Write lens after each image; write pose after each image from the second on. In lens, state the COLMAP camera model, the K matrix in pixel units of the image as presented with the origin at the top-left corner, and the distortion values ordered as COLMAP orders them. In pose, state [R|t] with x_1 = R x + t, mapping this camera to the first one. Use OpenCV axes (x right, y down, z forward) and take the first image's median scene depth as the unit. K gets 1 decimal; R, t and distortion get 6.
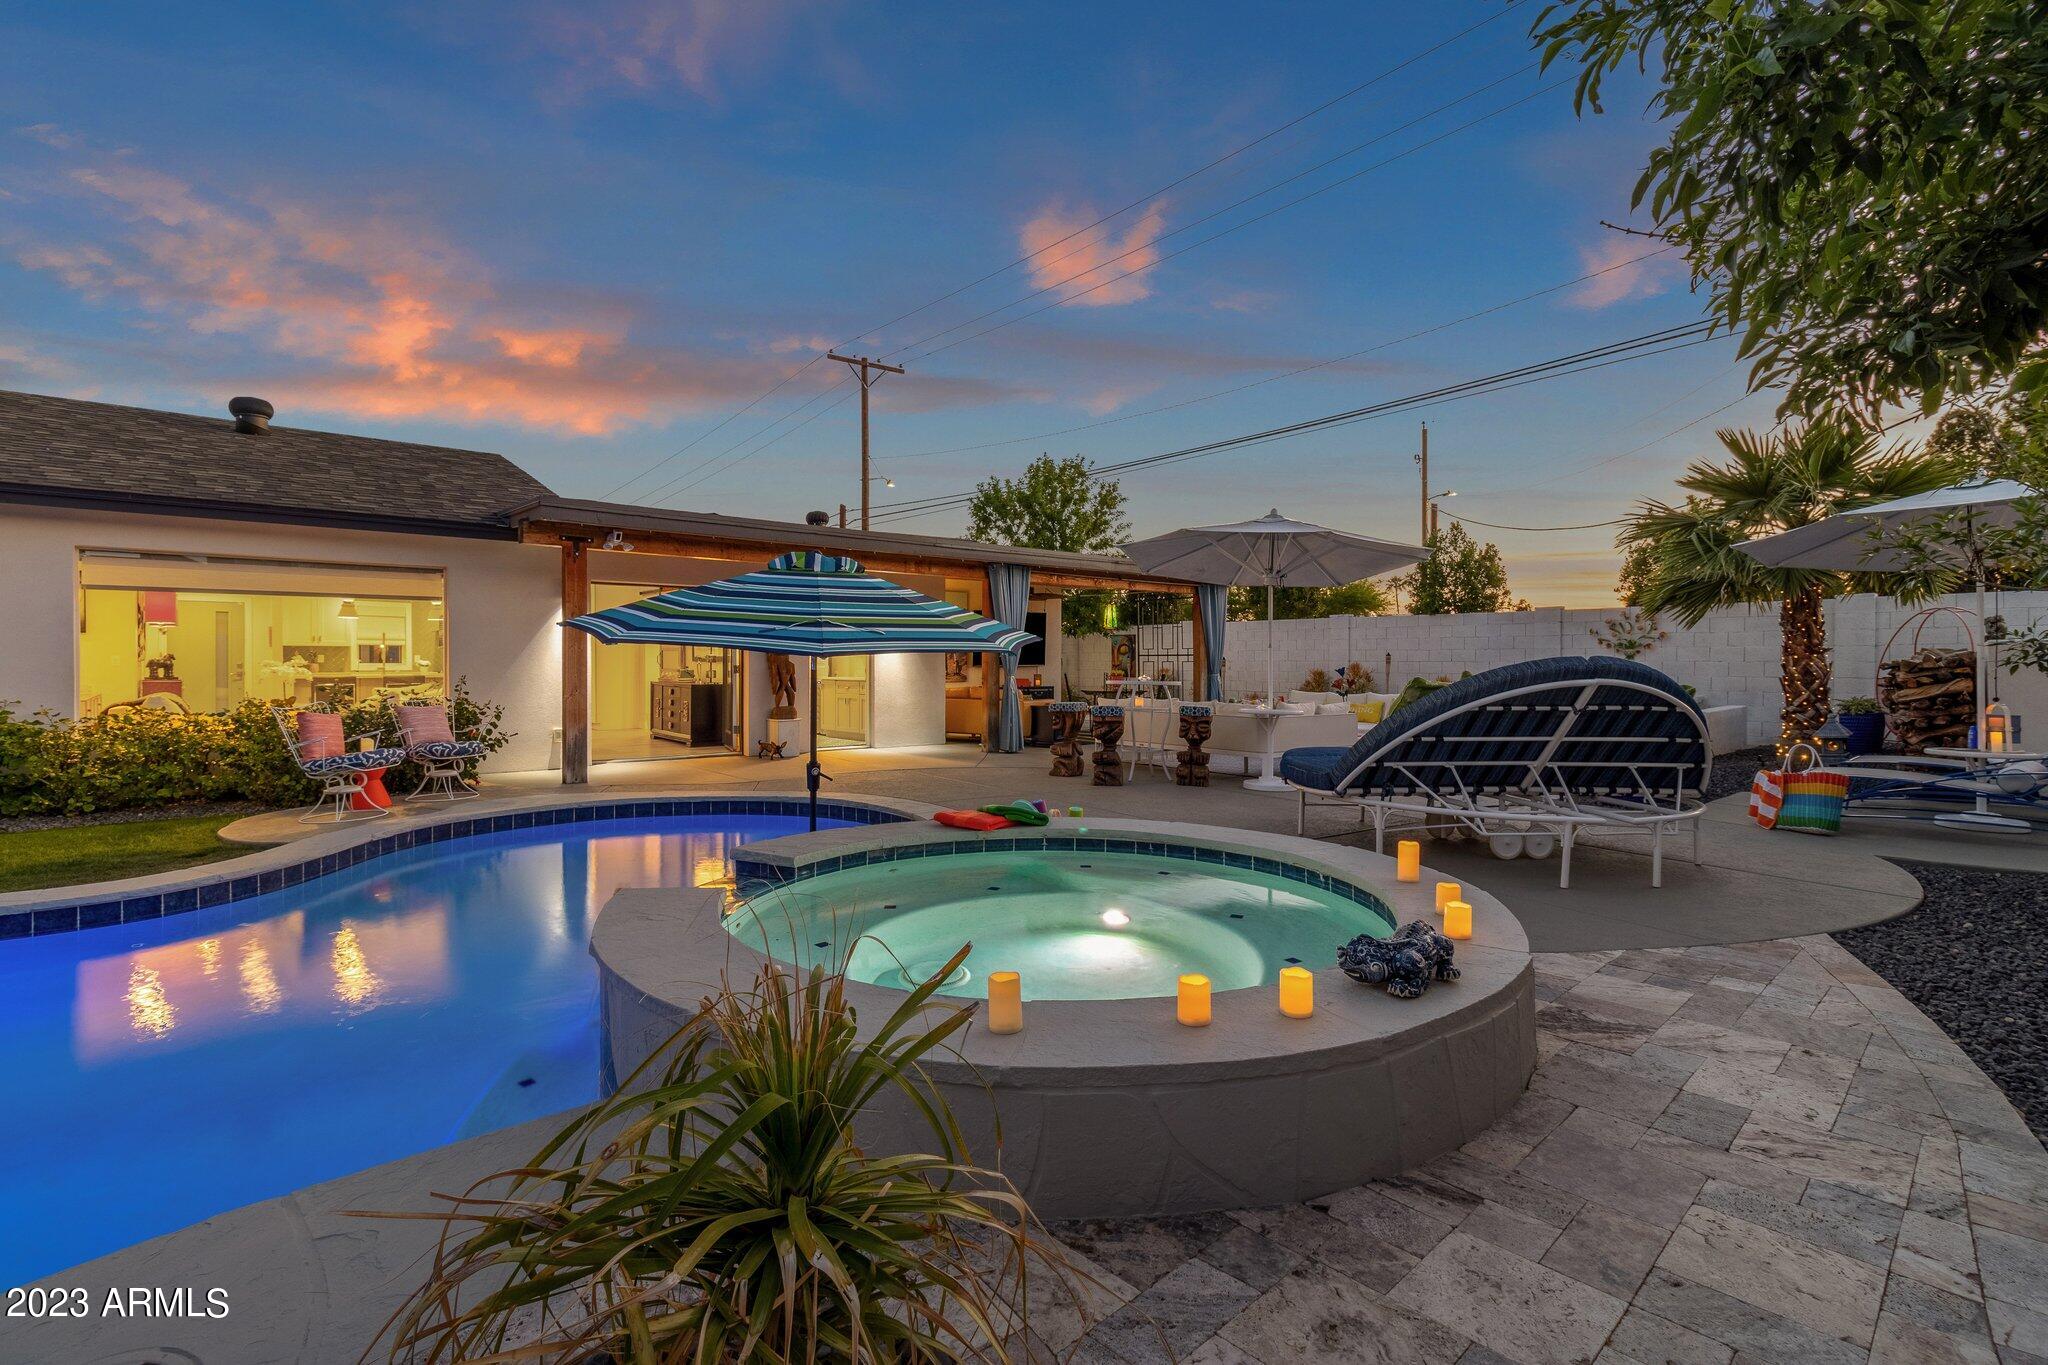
lens RADIAL K [[933.3, 0, 1014.6], [0, 933.3, 665.2], [0, 0, 1]] dist [0.000798, 0.000117]
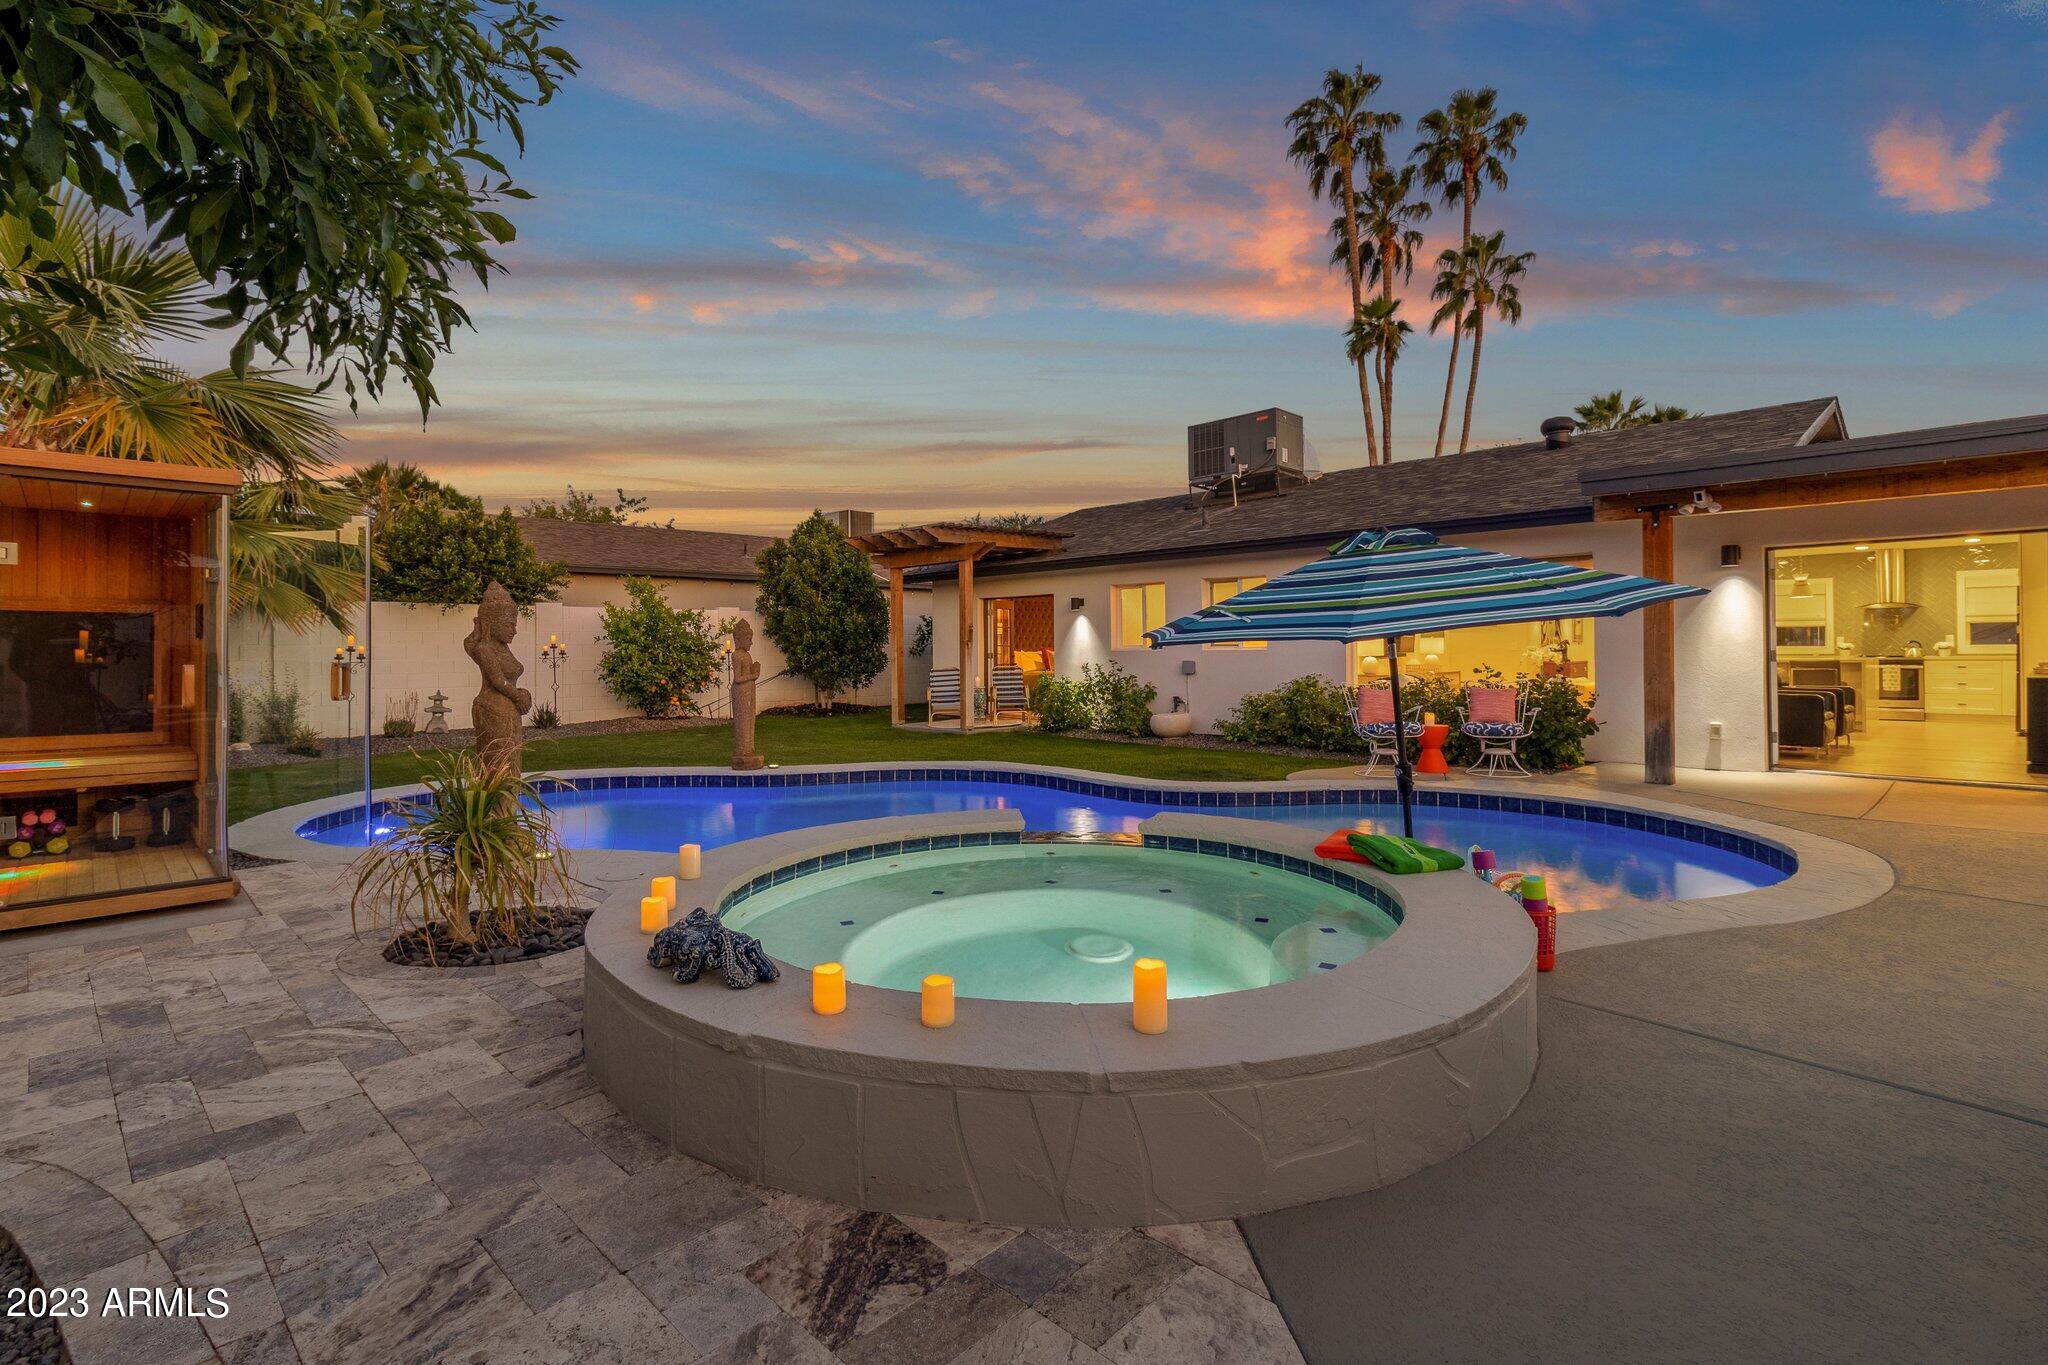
lens RADIAL K [[933.3, 0, 1014.6], [0, 933.3, 665.2], [0, 0, 1]] dist [0.000798, 0.000117]
pose [[0.069947, 0.016860, -0.997408, 1.681791], [0.002797, 0.999850, 0.017098, -0.013839], [0.997547, -0.003986, 0.069889, 1.471825]]
